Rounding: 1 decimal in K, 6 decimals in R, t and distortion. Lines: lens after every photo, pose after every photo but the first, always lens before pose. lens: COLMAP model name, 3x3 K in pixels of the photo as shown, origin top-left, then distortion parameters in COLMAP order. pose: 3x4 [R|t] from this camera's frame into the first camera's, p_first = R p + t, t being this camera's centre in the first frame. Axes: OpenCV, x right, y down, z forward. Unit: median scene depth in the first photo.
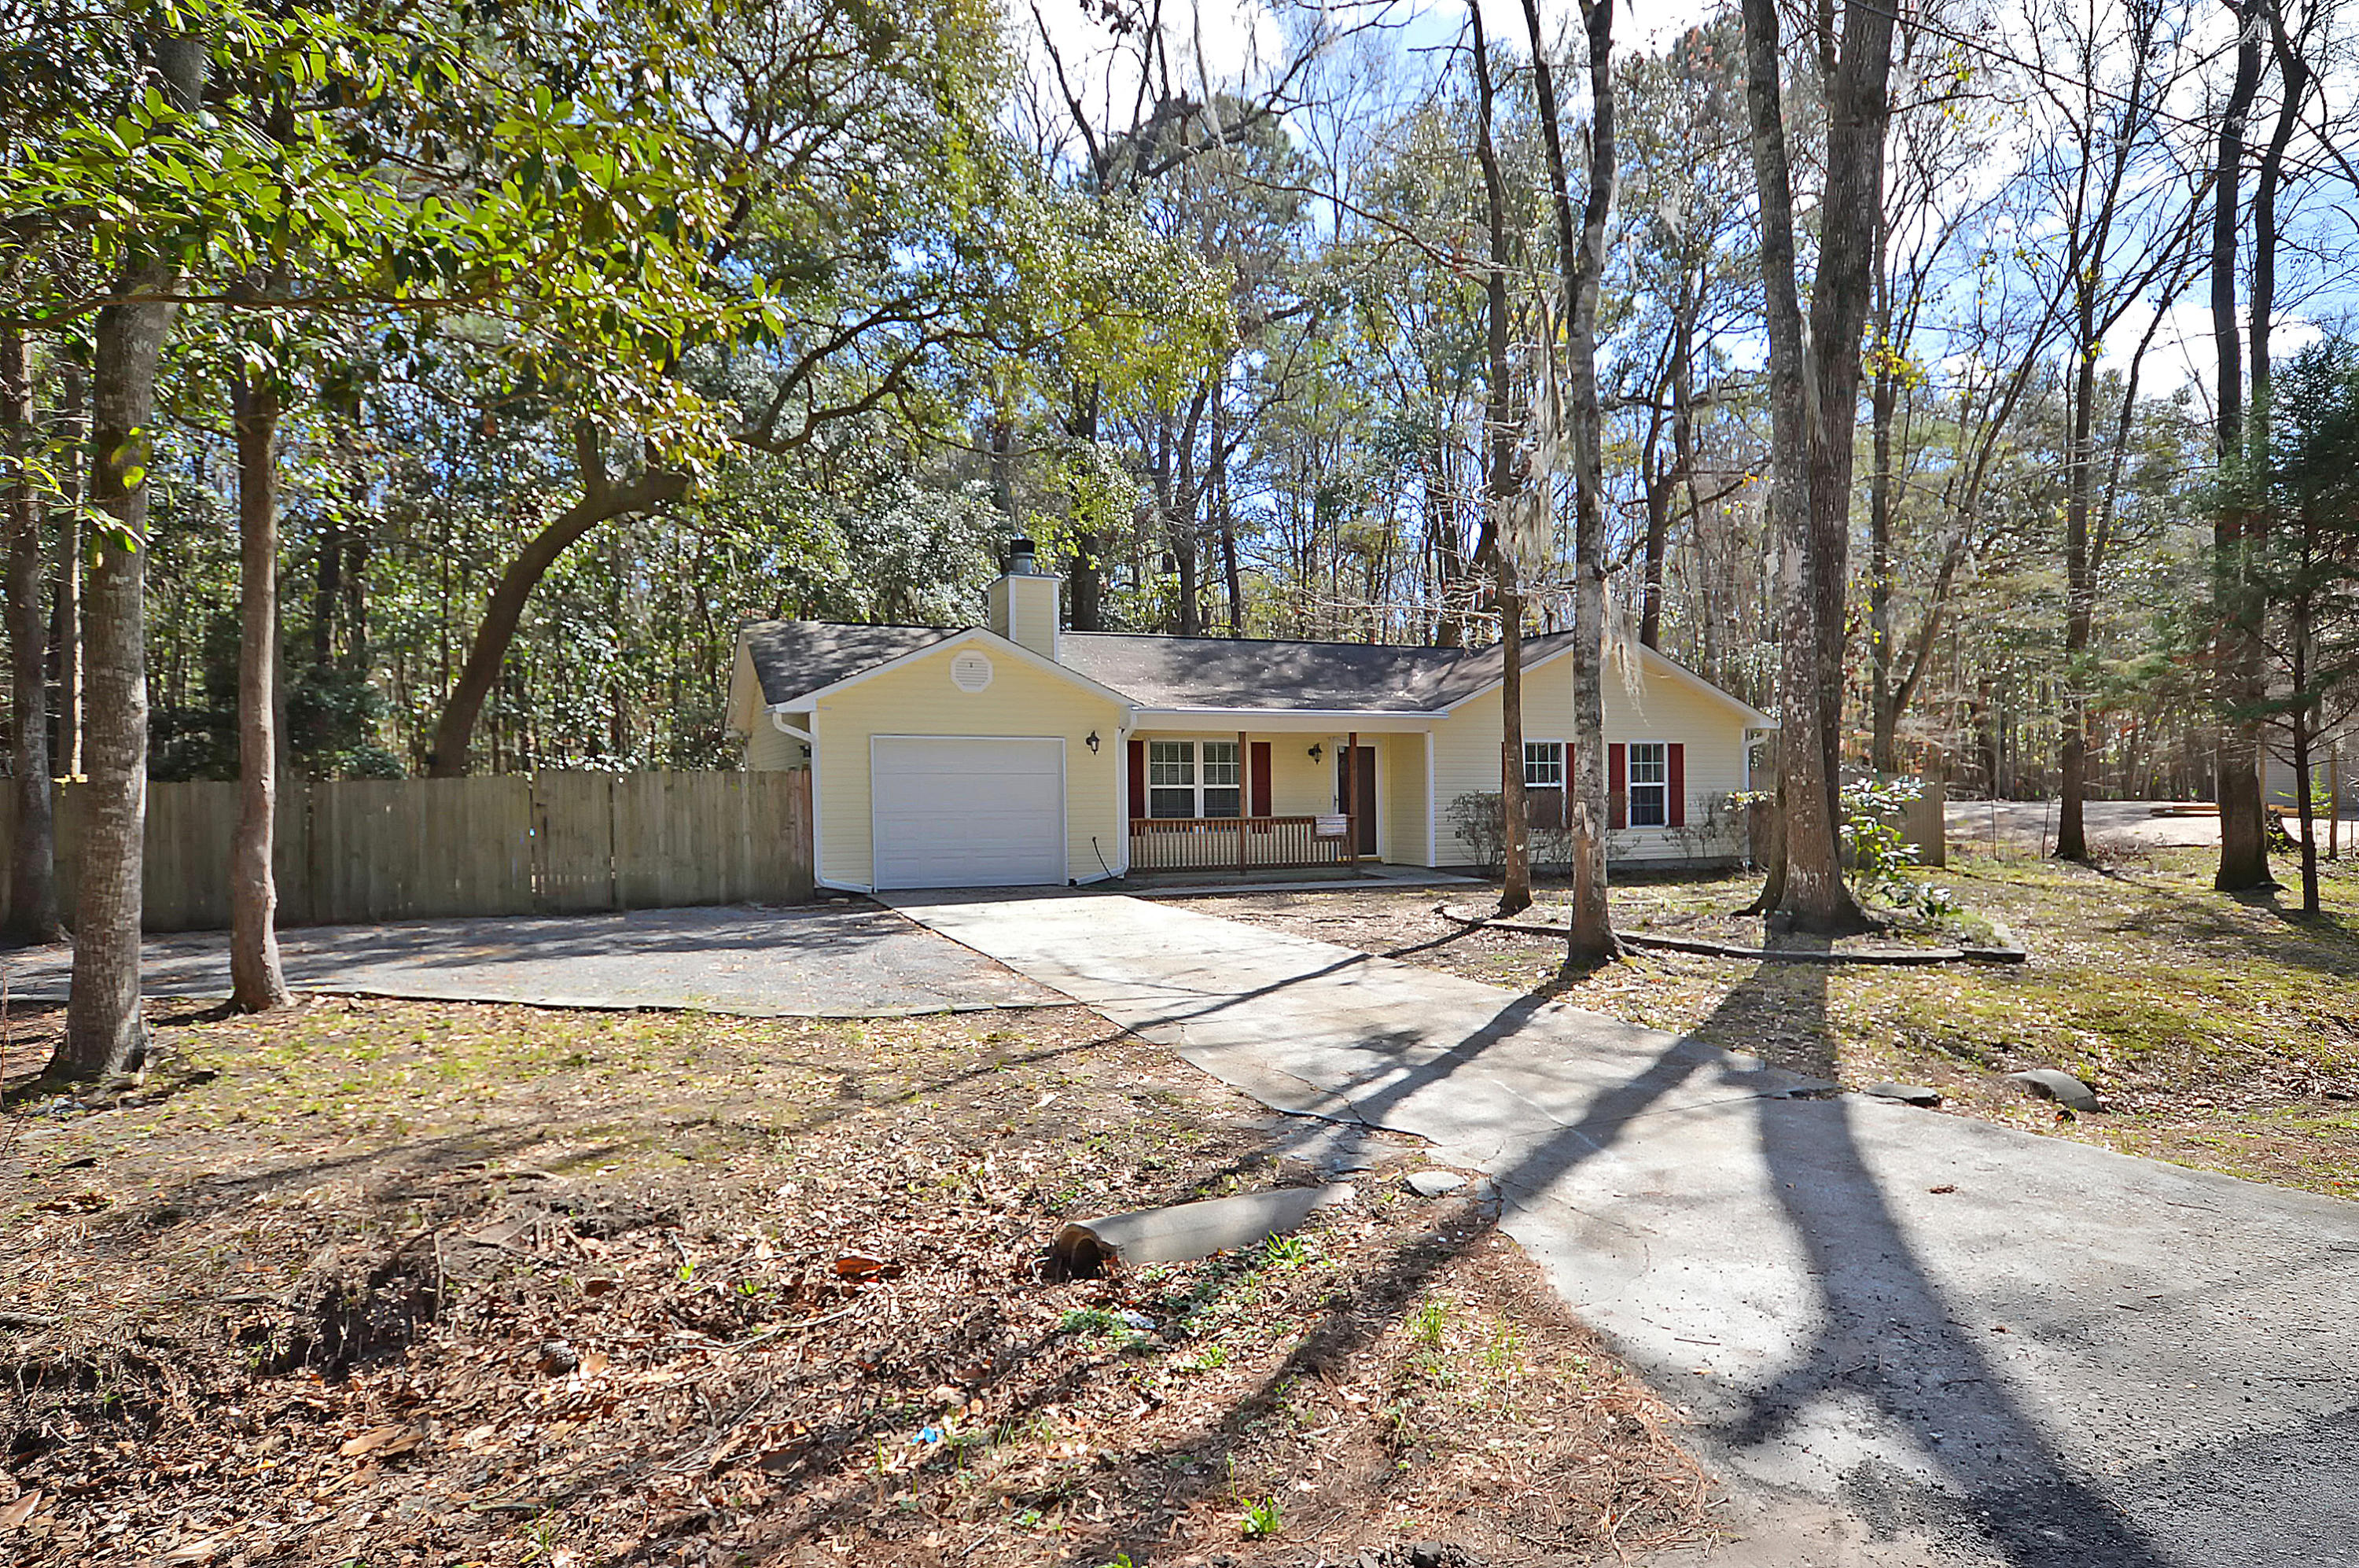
lens RADIAL K [[1472.7, 0, 1179.5], [0, 1472.7, 784.0], [0, 0, 1]] dist [0.042968, 0.073486]
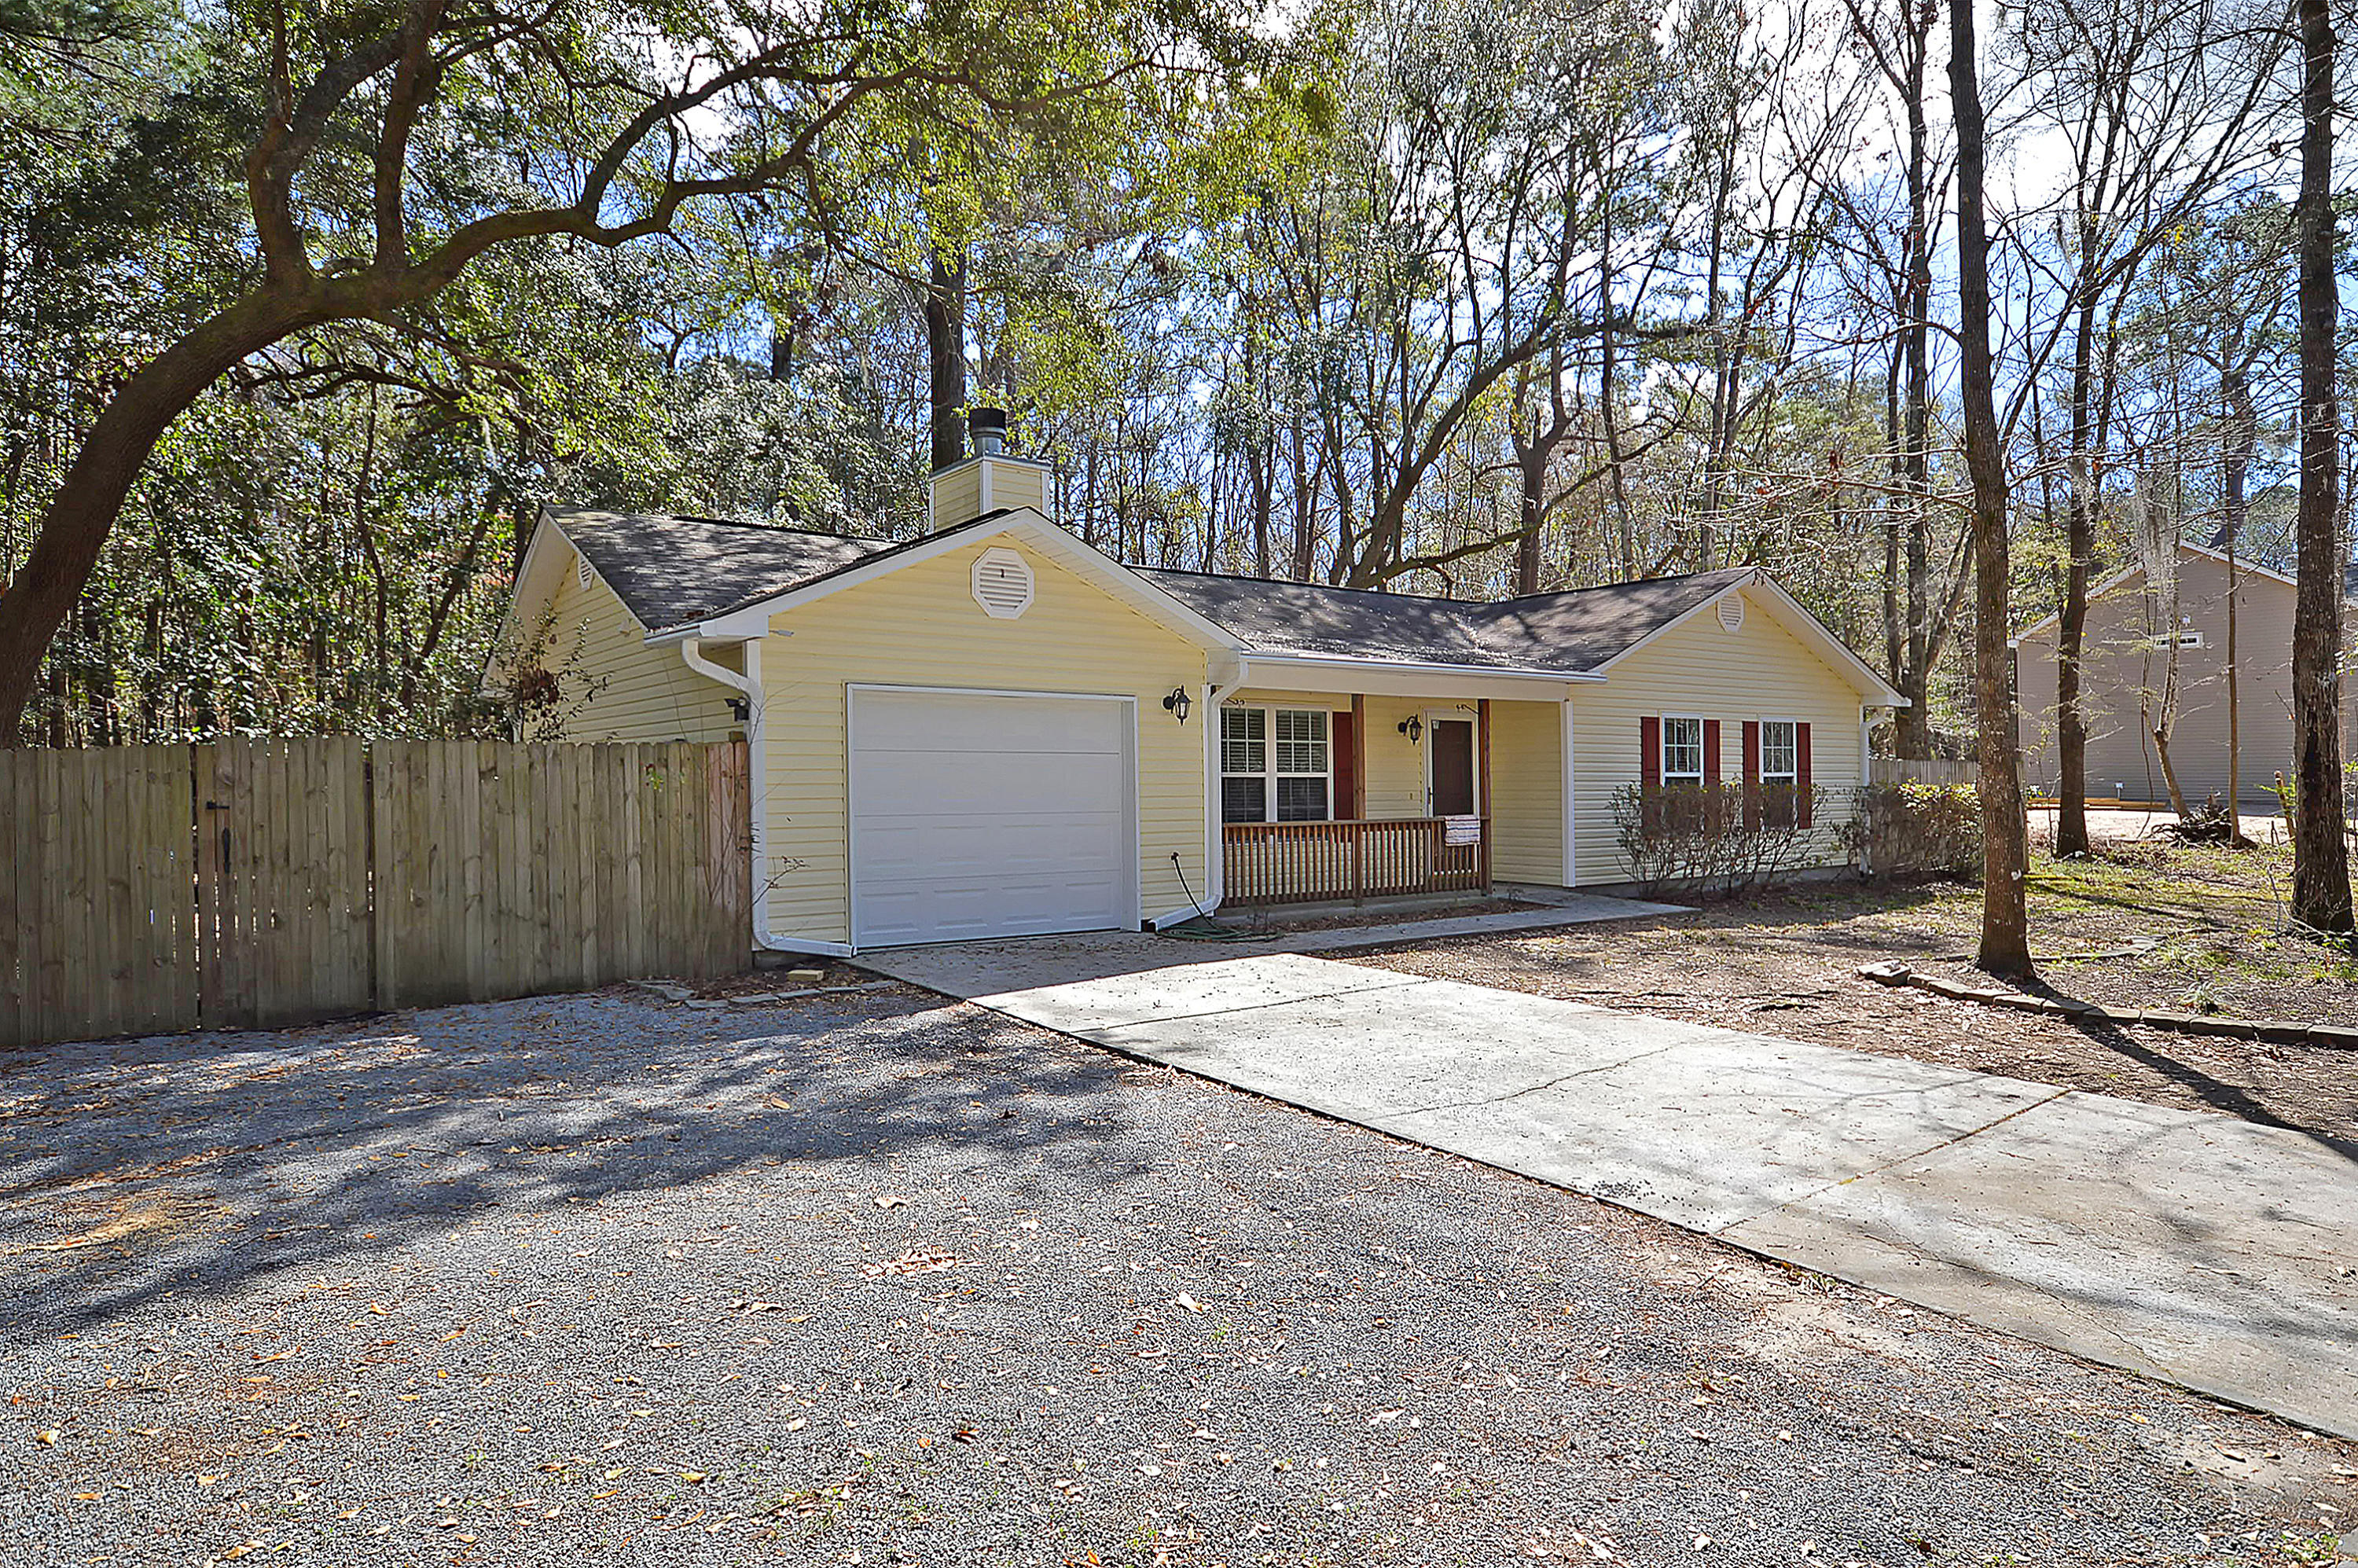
lens RADIAL K [[1445.6, 0, 1179.0], [0, 1445.6, 784.0], [0, 0, 1]] dist [0.042569, -0.000008]
pose [[0.974854, 0.001911, 0.222835, -0.175388], [-0.003462, 0.999972, 0.006571, 0.001627], [-0.222816, -0.007178, 0.974834, 0.348001]]
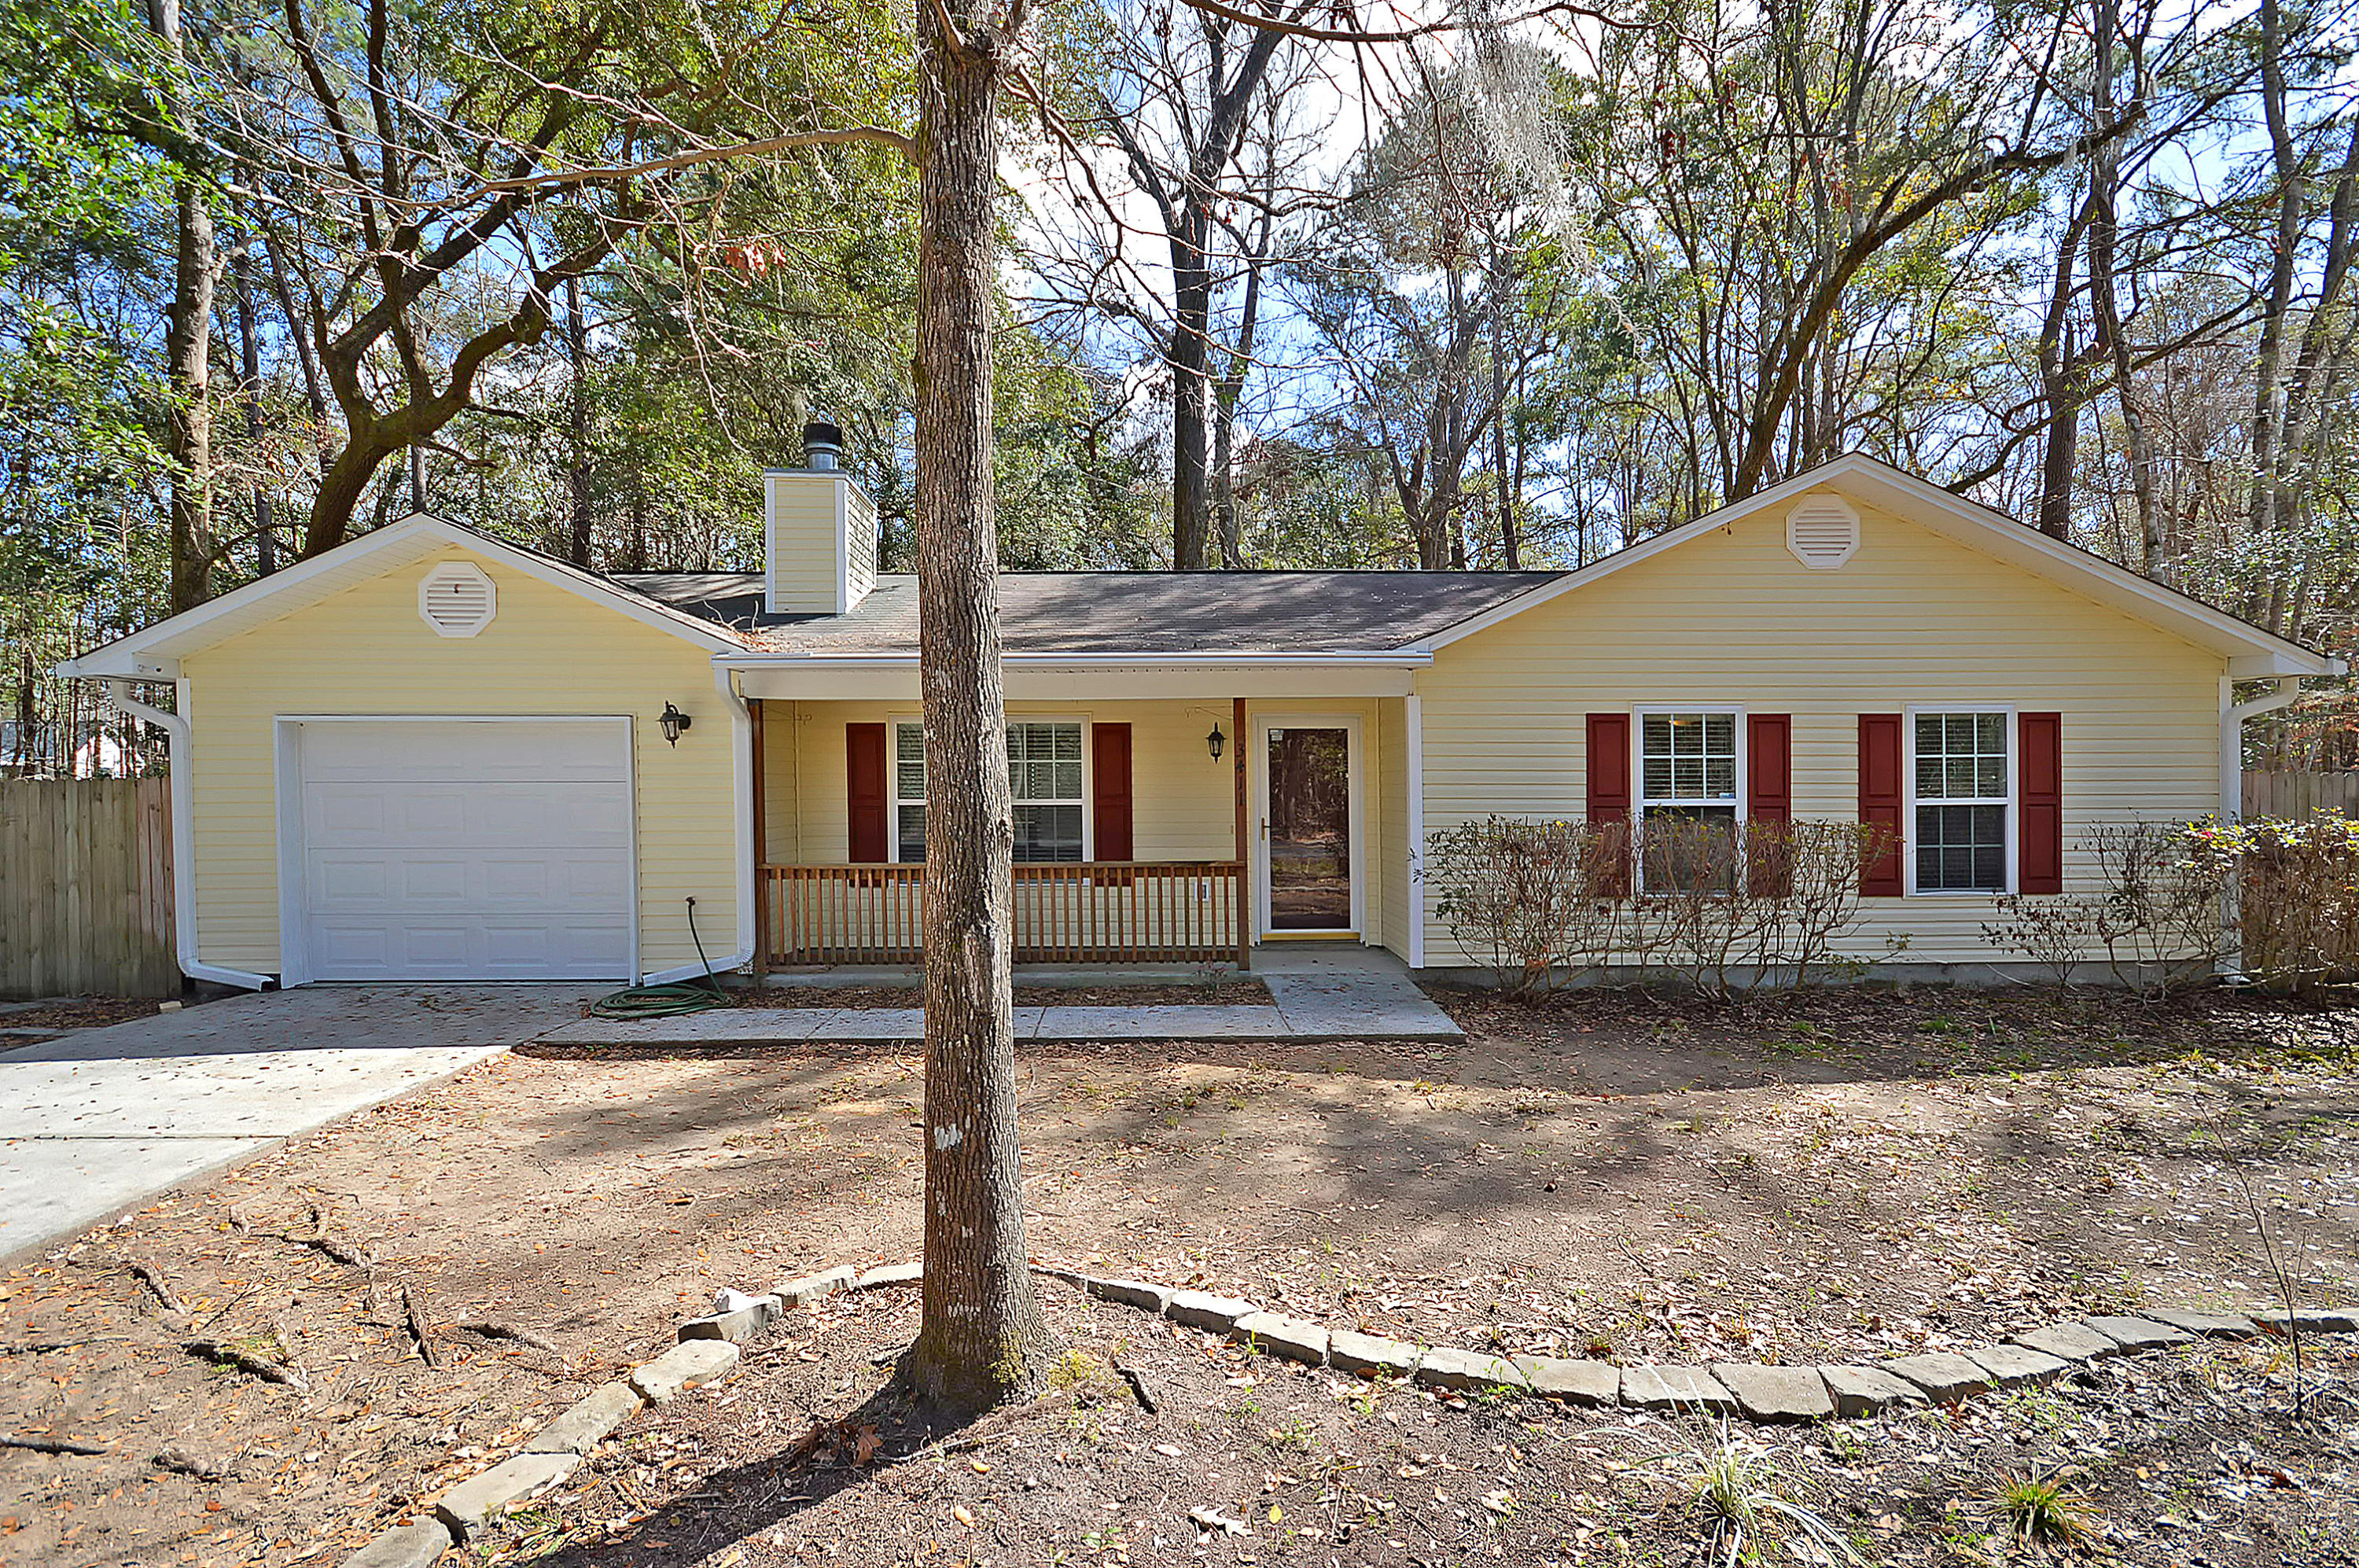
lens RADIAL K [[1077.6, 0, 1179.5], [0, 1077.6, 784.0], [0, 0, 1]] dist [-0.001803, -0.000443]
pose [[0.918279, -0.001252, -0.395933, 0.240216], [-0.000513, 0.999990, -0.004350, -0.003954], [0.395935, 0.004197, 0.918269, 0.635005]]
